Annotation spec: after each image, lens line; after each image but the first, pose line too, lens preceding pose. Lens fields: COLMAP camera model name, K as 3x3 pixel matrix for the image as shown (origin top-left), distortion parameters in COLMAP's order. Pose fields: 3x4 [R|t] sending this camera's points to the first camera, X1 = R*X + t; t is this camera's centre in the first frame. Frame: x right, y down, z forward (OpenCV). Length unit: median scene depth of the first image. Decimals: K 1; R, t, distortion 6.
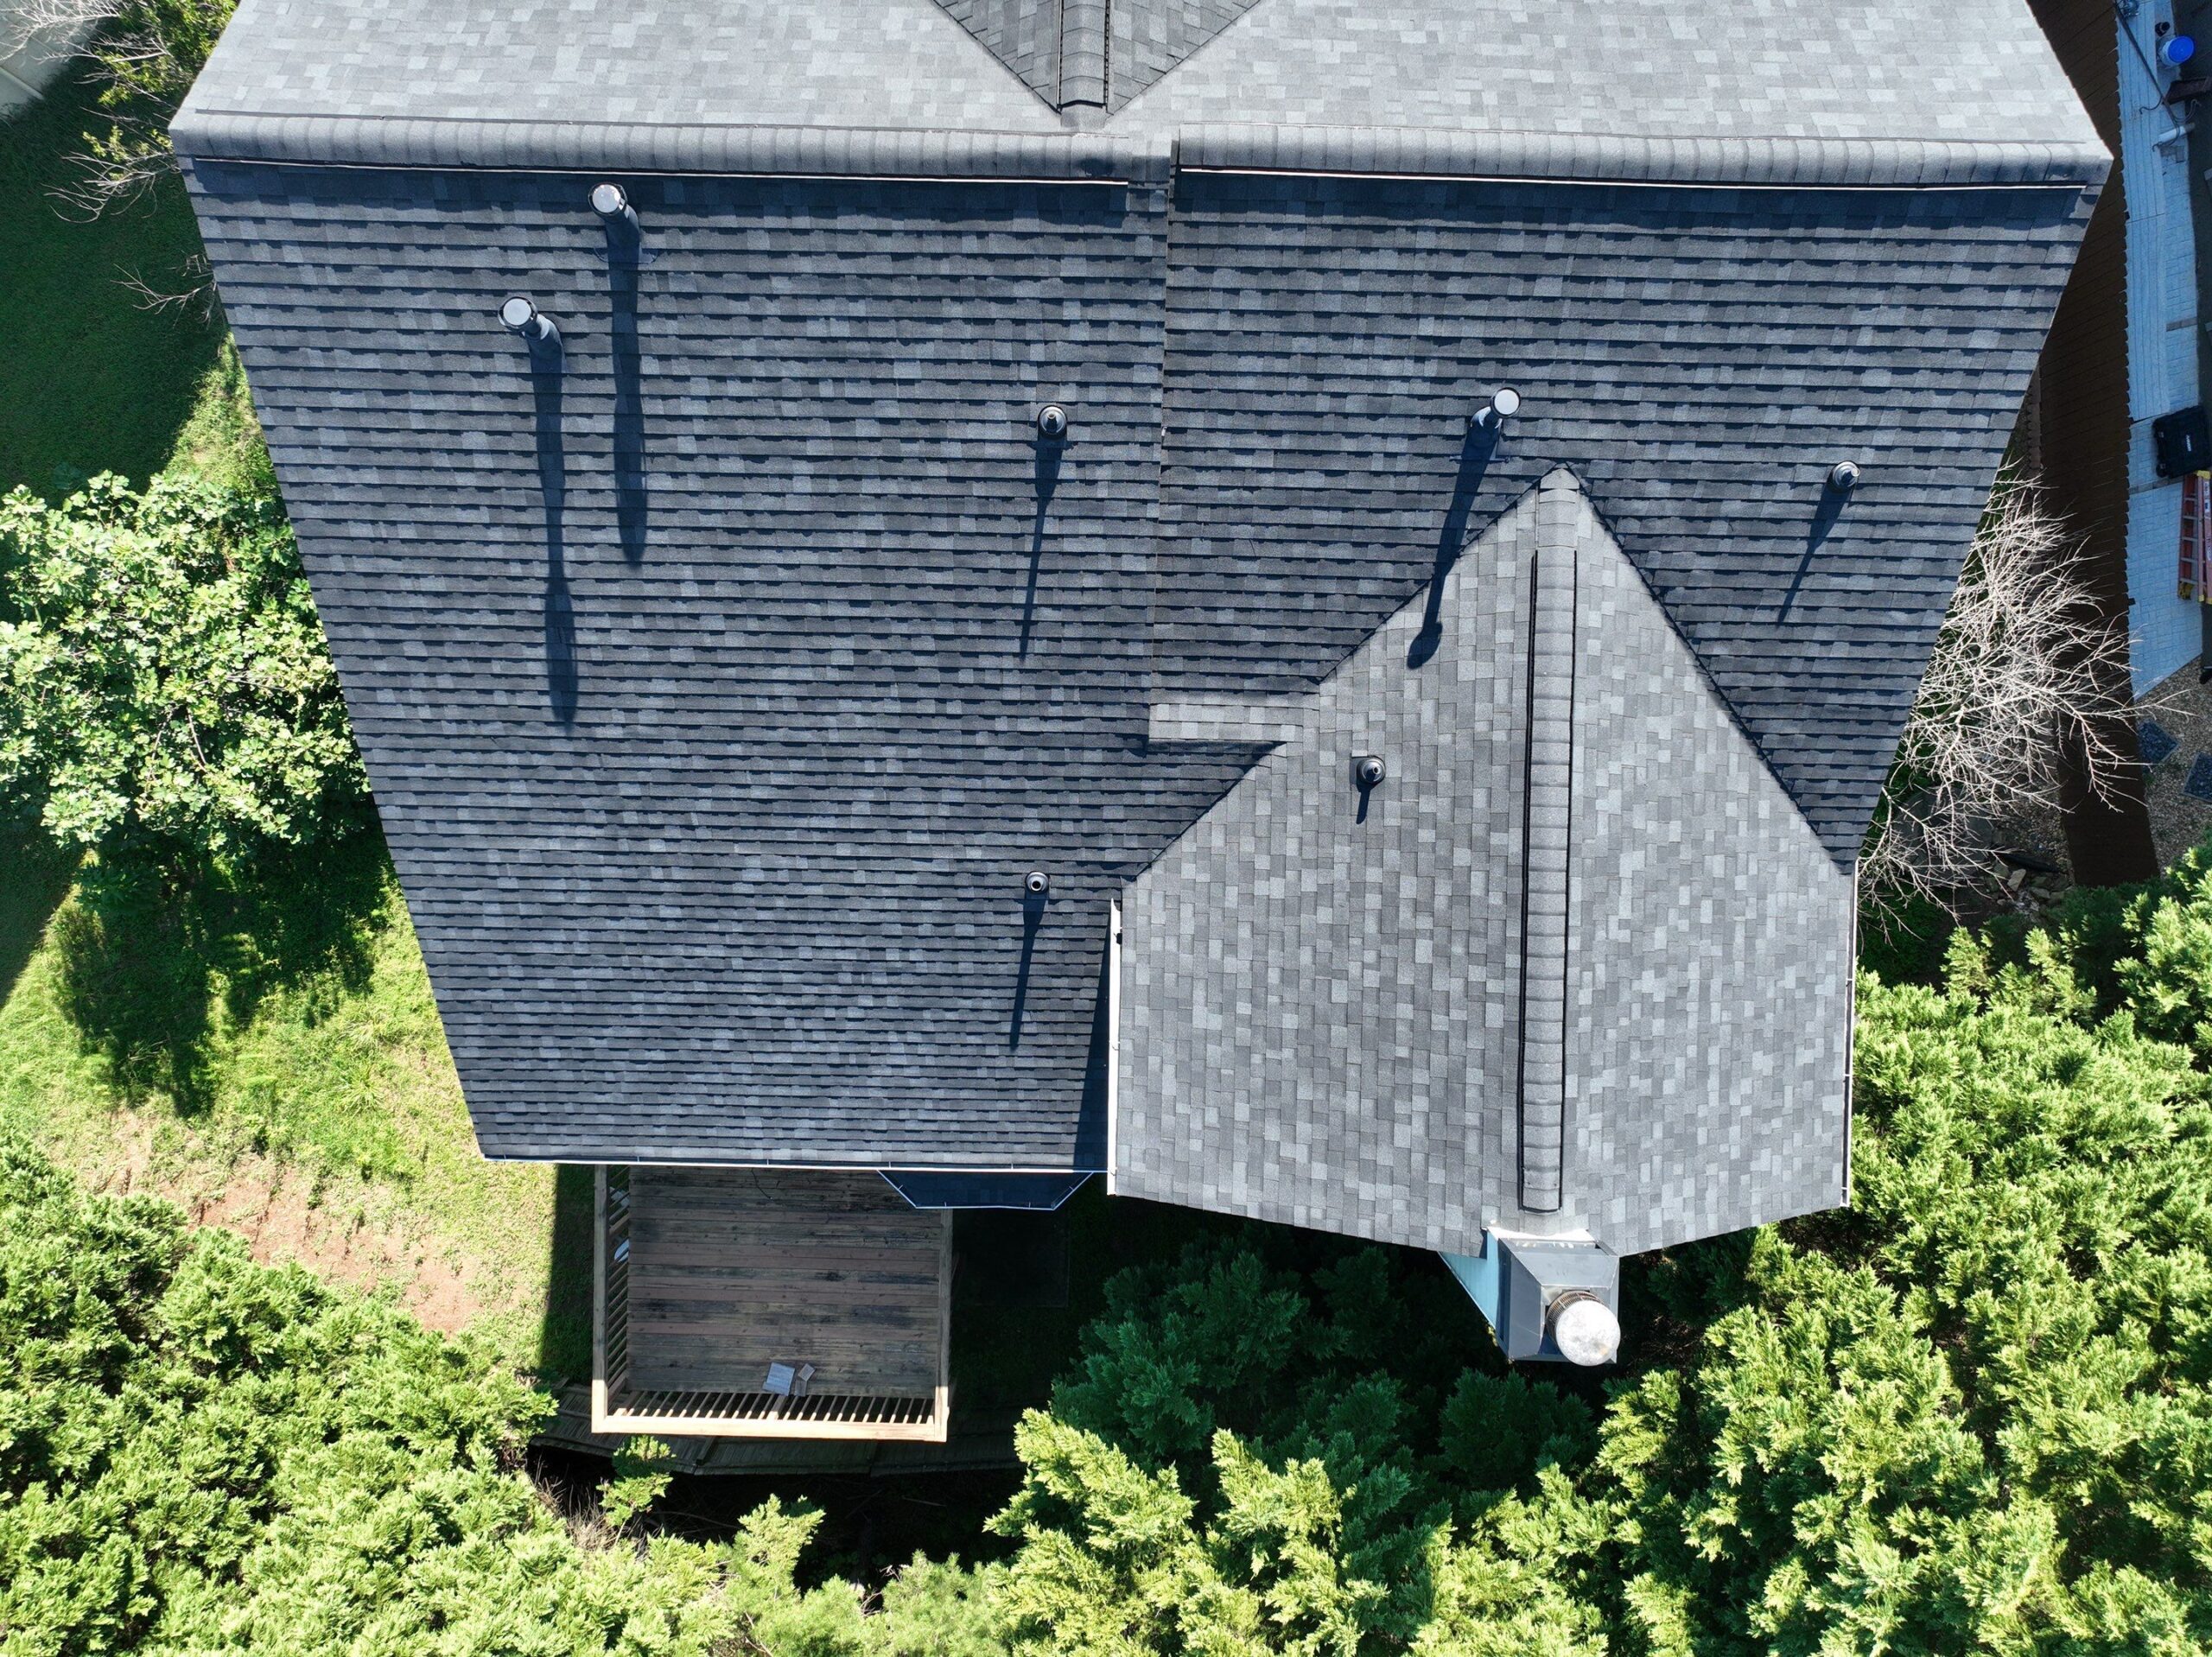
lens RADIAL K [[1567.7, 0, 1106.6], [0, 1567.7, 822.1], [0, 0, 1]] dist [0.007598, 0.005398]
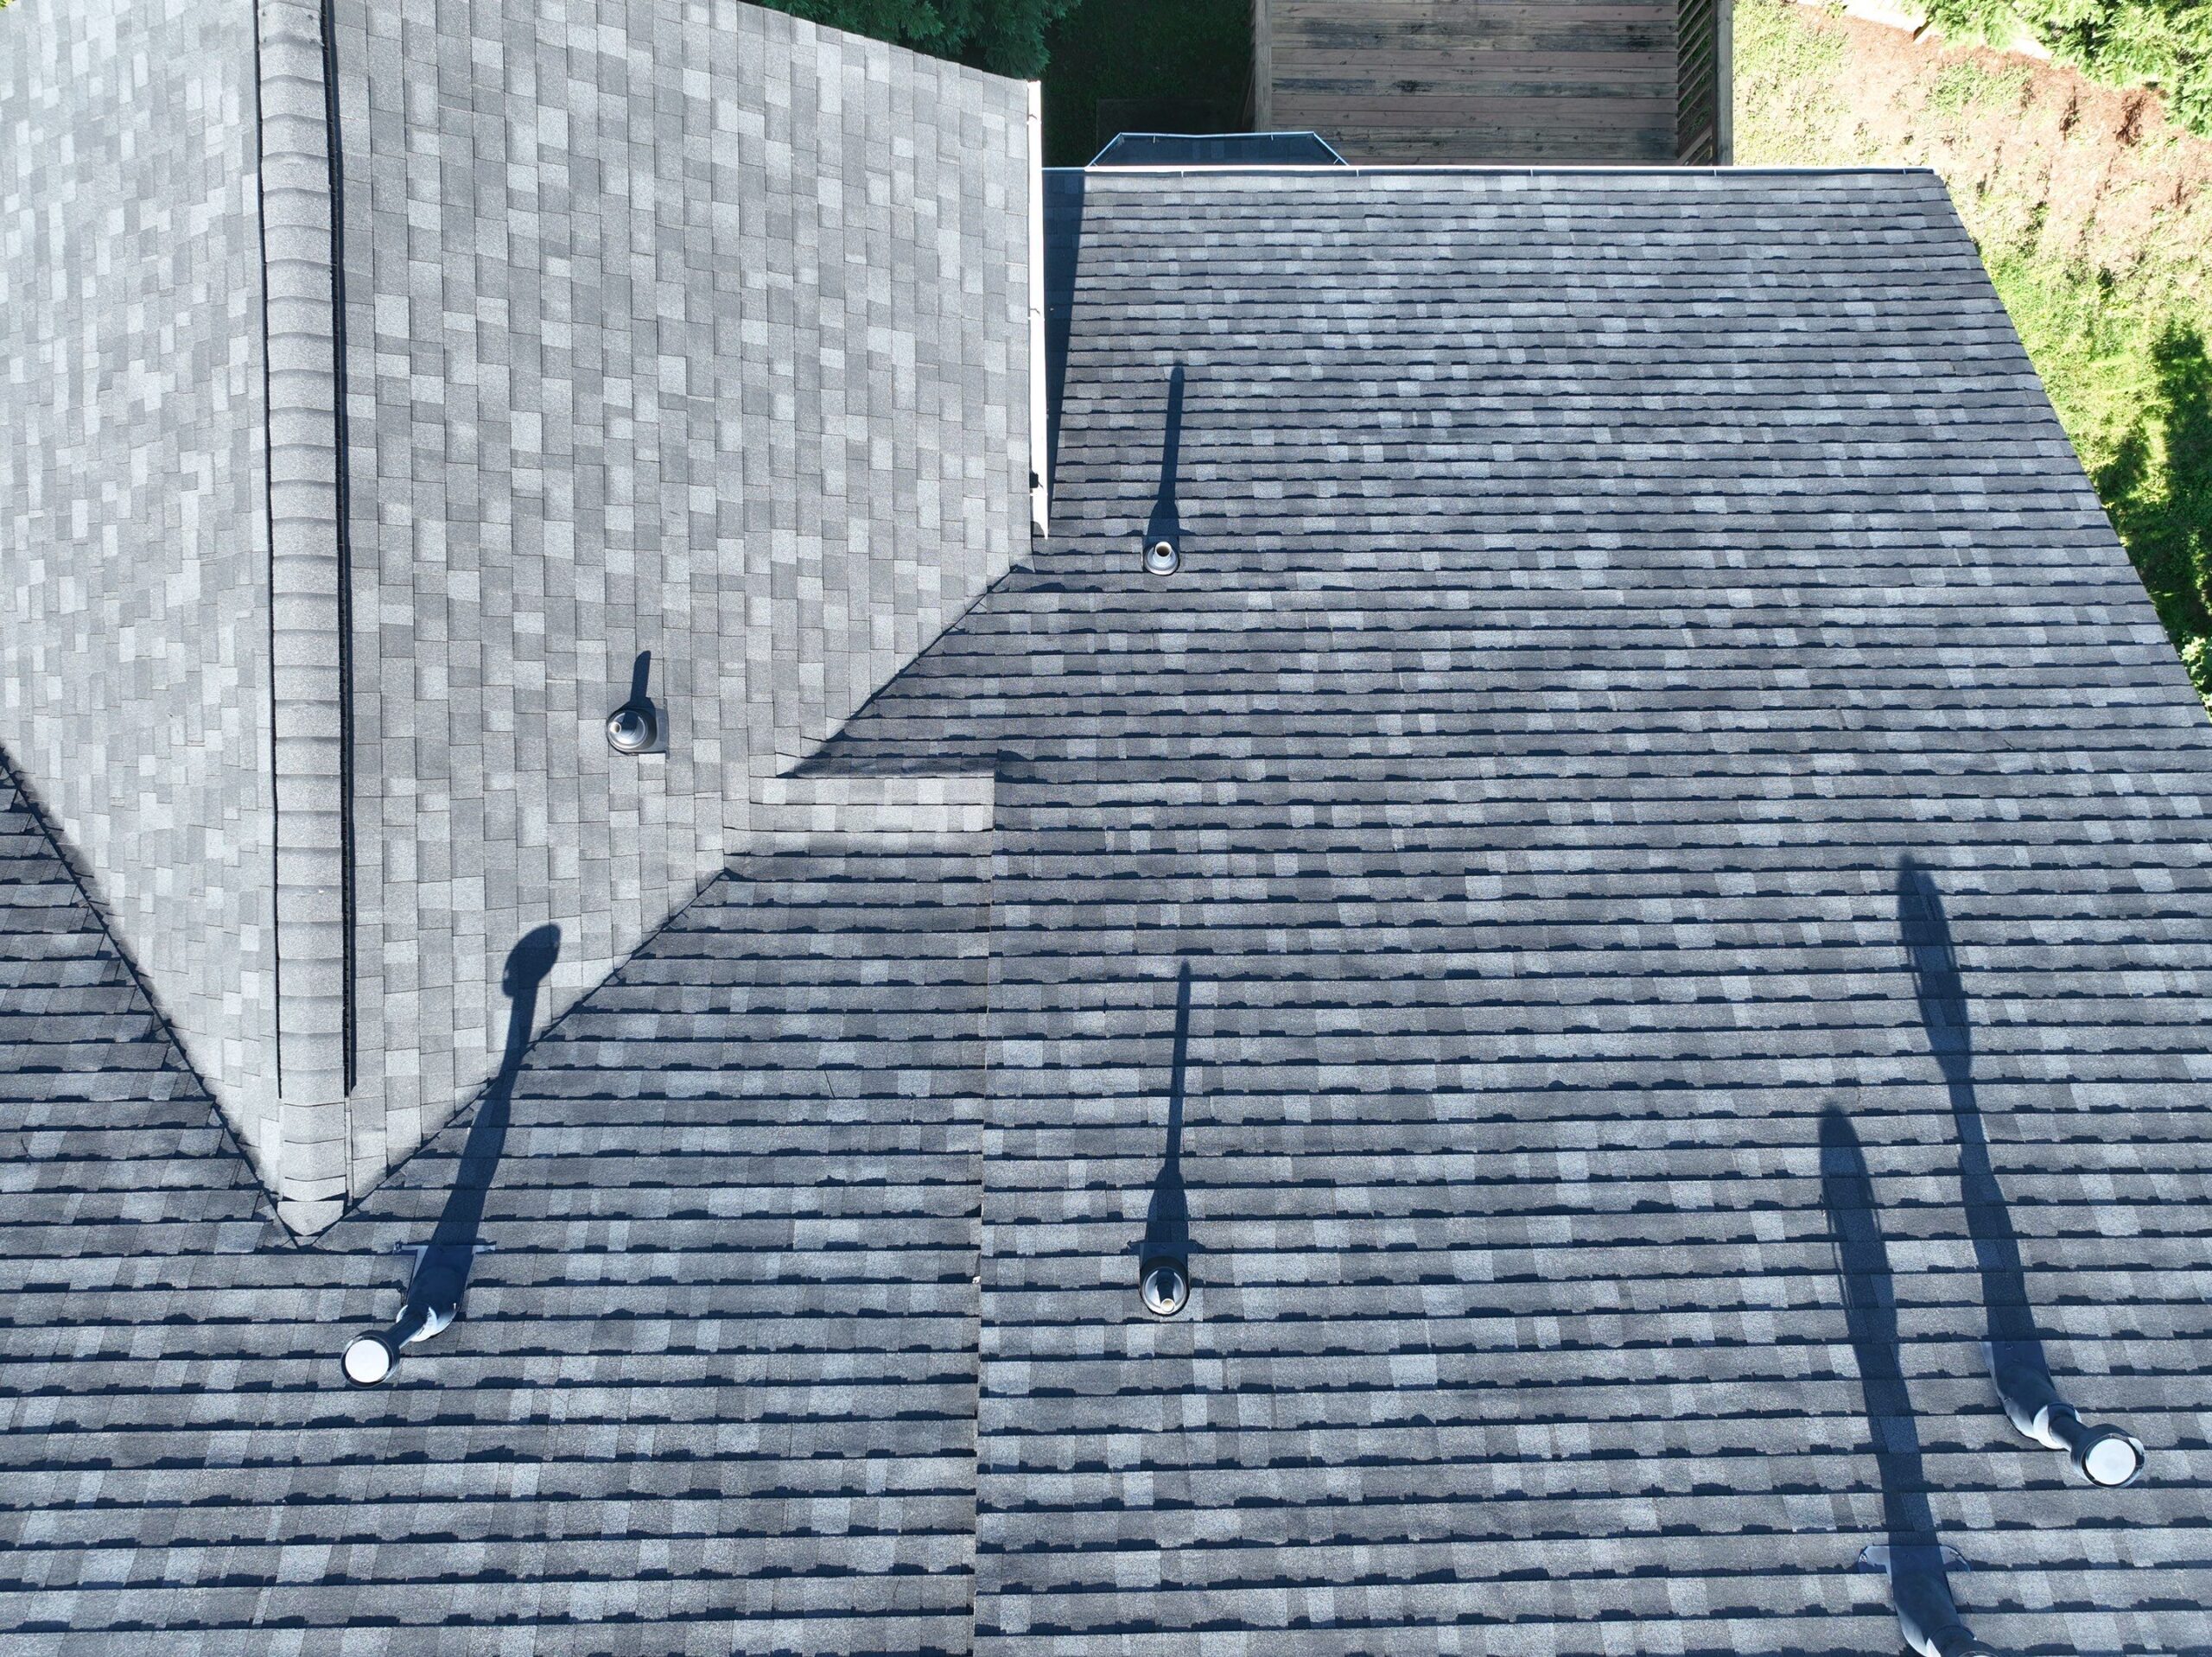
lens RADIAL K [[1562.2, 0, 1105.6], [0, 1562.2, 819.3], [0, 0, 1]] dist [-0.000326, 0.019726]
pose [[-0.999363, 0.029139, -0.020619, -0.004991], [-0.028466, -0.999075, -0.032228, -0.055442], [-0.021539, -0.031621, 0.999268, 0.393544]]
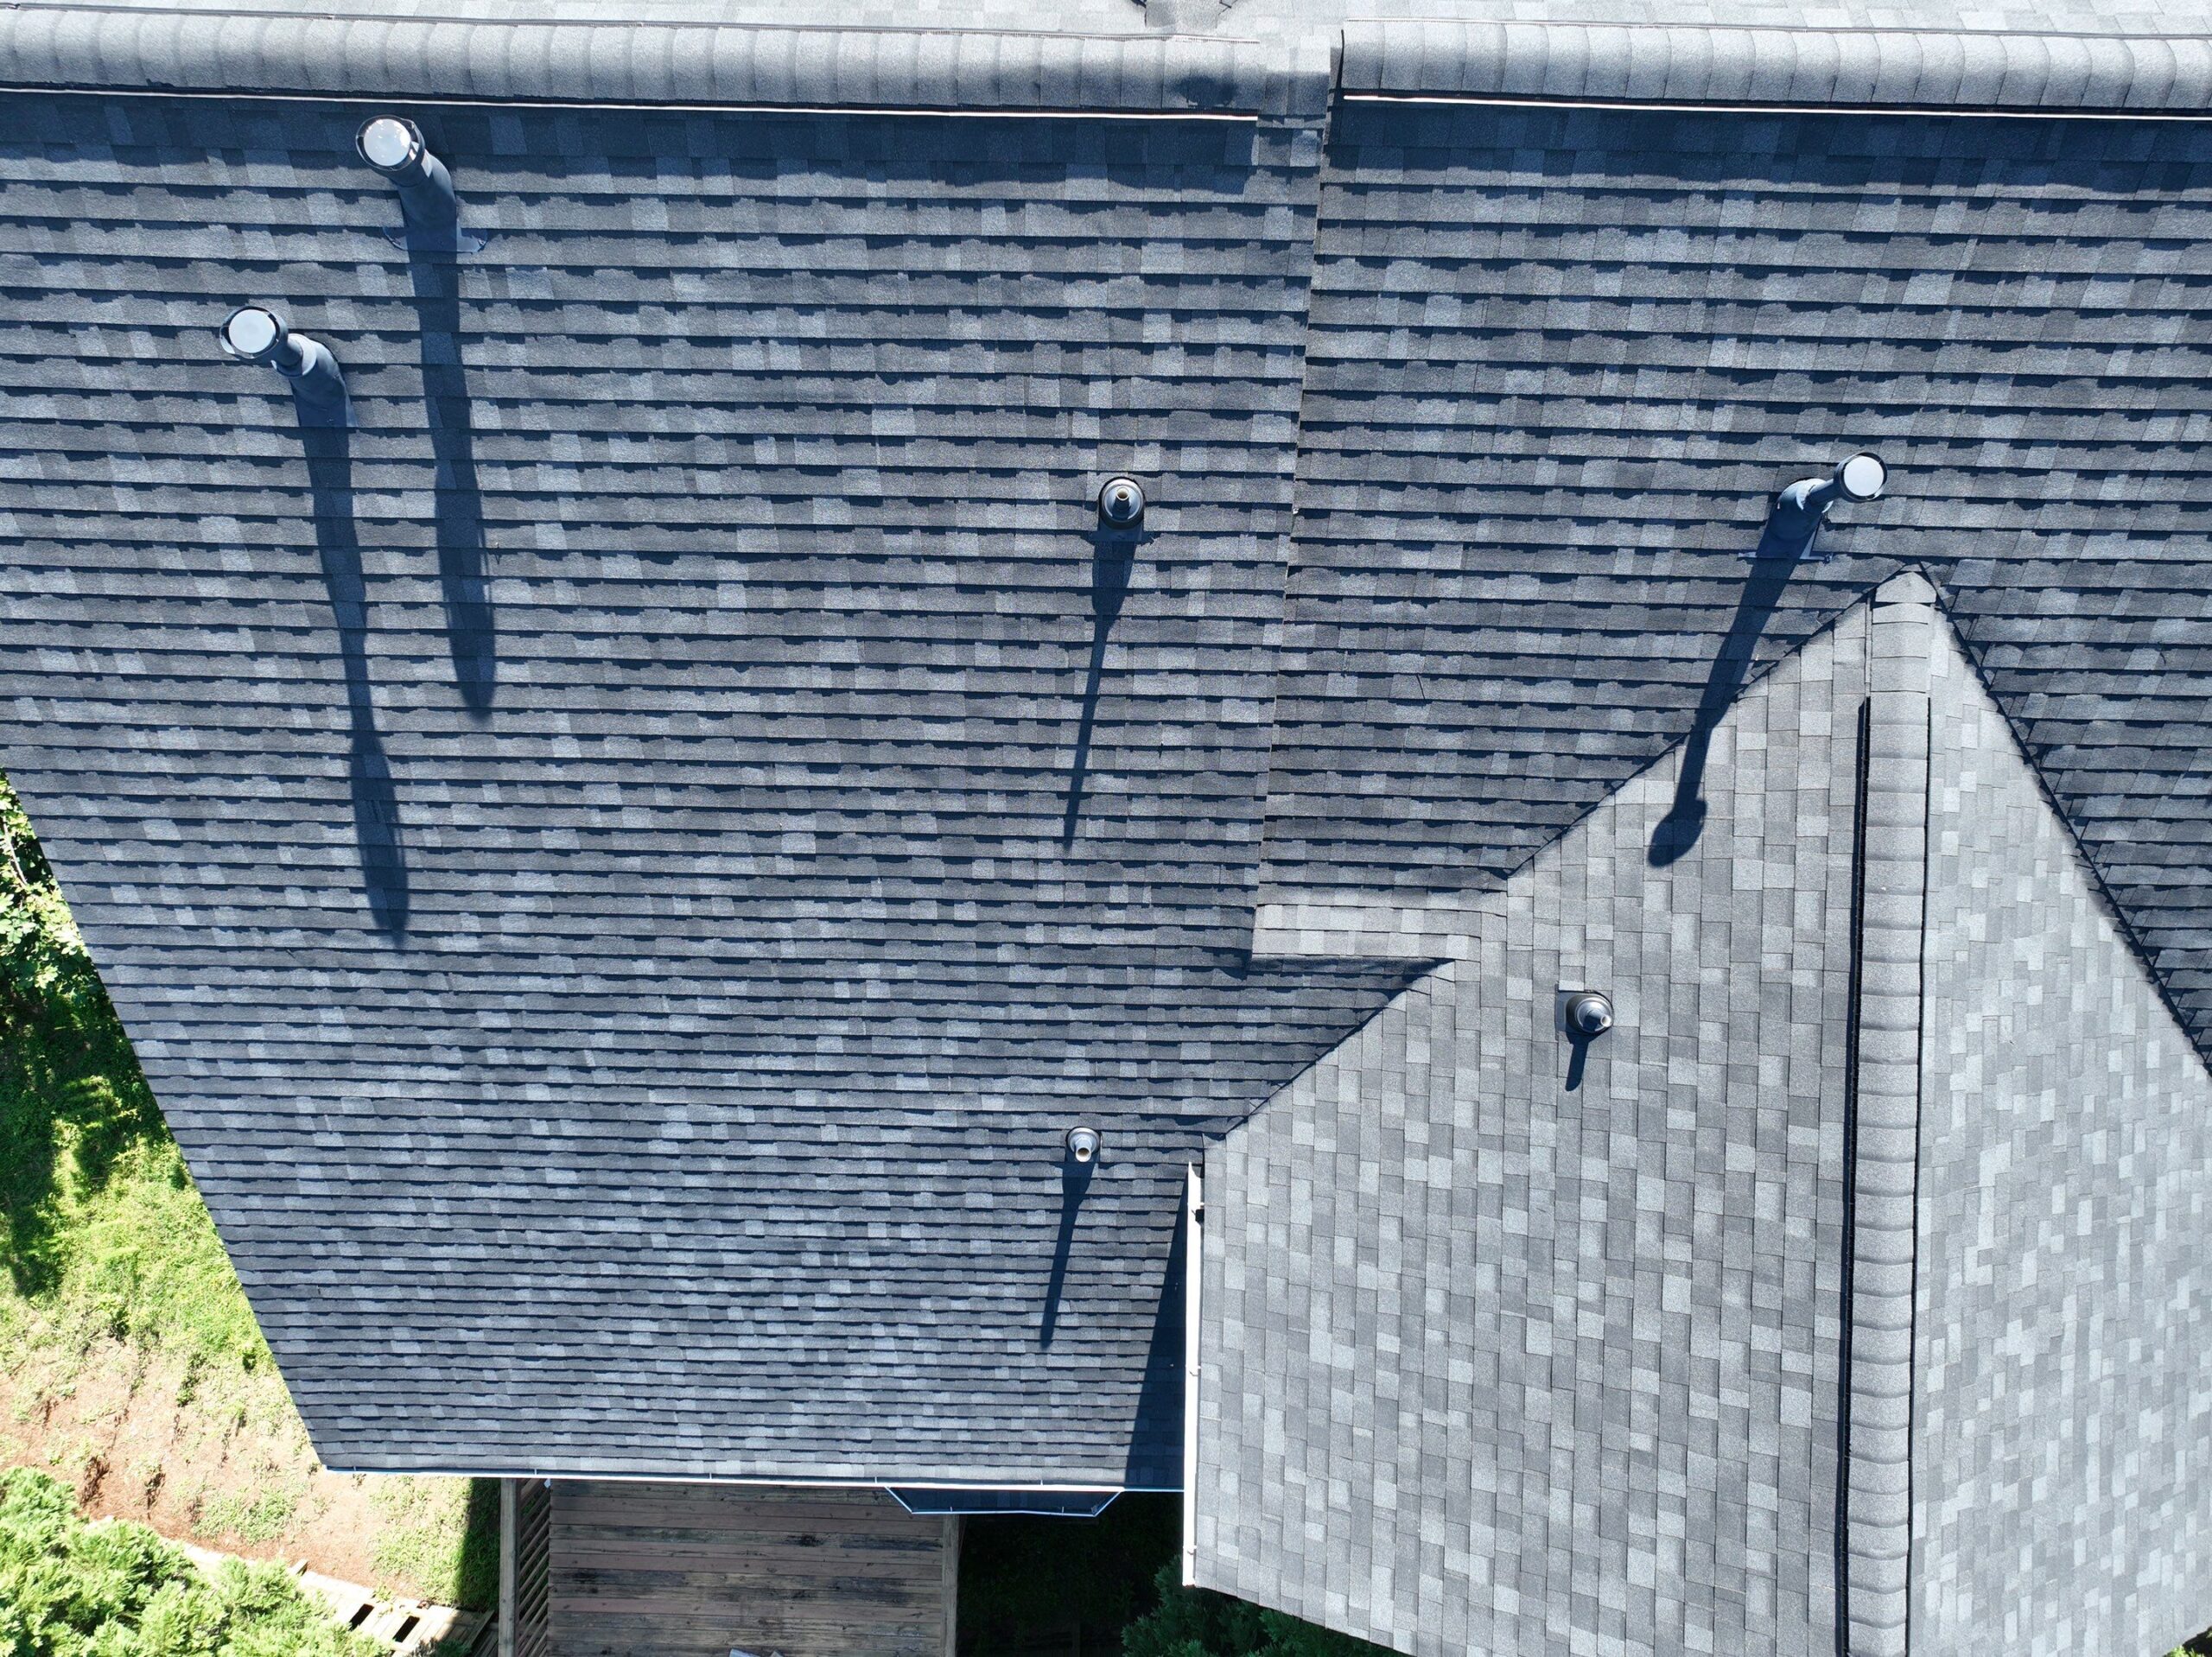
lens RADIAL K [[1562.2, 0, 1105.6], [0, 1562.2, 819.3], [0, 0, 1]] dist [-0.000326, 0.019726]
pose [[0.999997, 0.000310, -0.002293, -0.037488], [-0.000314, 0.999999, -0.001582, -0.118905], [0.002292, 0.001583, 0.999996, 0.347232]]
